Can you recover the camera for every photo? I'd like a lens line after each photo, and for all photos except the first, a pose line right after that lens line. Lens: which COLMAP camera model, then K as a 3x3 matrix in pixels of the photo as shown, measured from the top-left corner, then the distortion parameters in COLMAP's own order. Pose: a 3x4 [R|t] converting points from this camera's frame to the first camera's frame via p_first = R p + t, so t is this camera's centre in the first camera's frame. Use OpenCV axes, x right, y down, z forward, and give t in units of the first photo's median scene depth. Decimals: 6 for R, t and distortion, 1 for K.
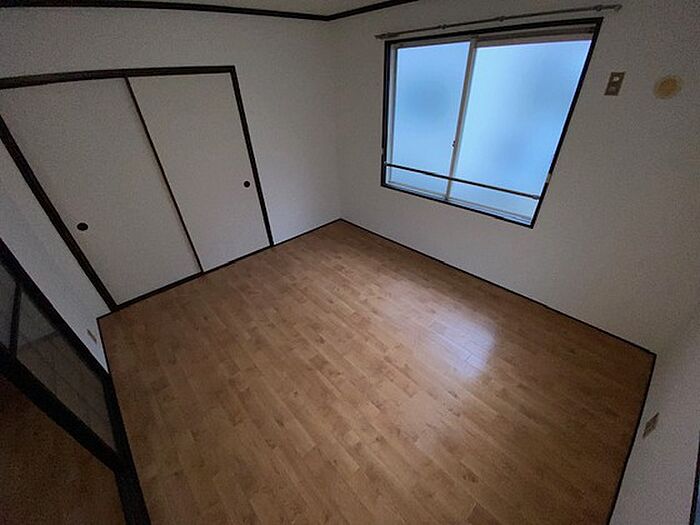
lens RADIAL K [[286.5, 0, 349.7], [0, 286.5, 272.3], [0, 0, 1]] dist [0.031197, -0.021404]
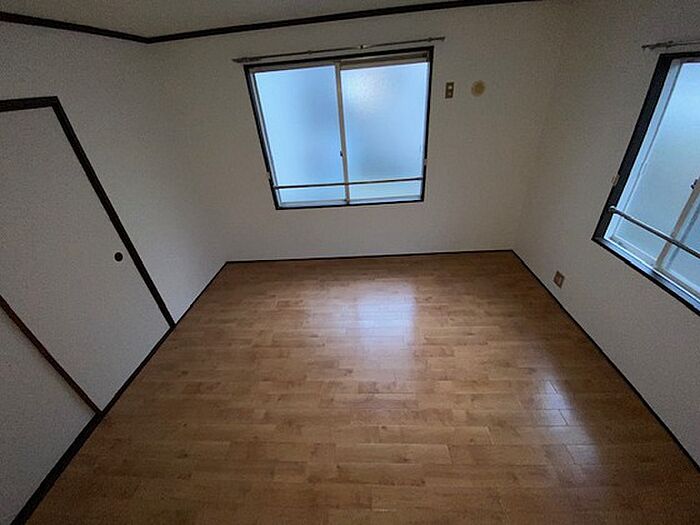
lens RADIAL K [[286.5, 0, 349.7], [0, 286.5, 272.3], [0, 0, 1]] dist [0.031197, -0.021404]
pose [[0.706365, -0.396403, 0.586441, -0.491812], [0.444792, 0.893056, 0.067910, -0.098782], [-0.550644, 0.212875, 0.807140, 0.187587]]
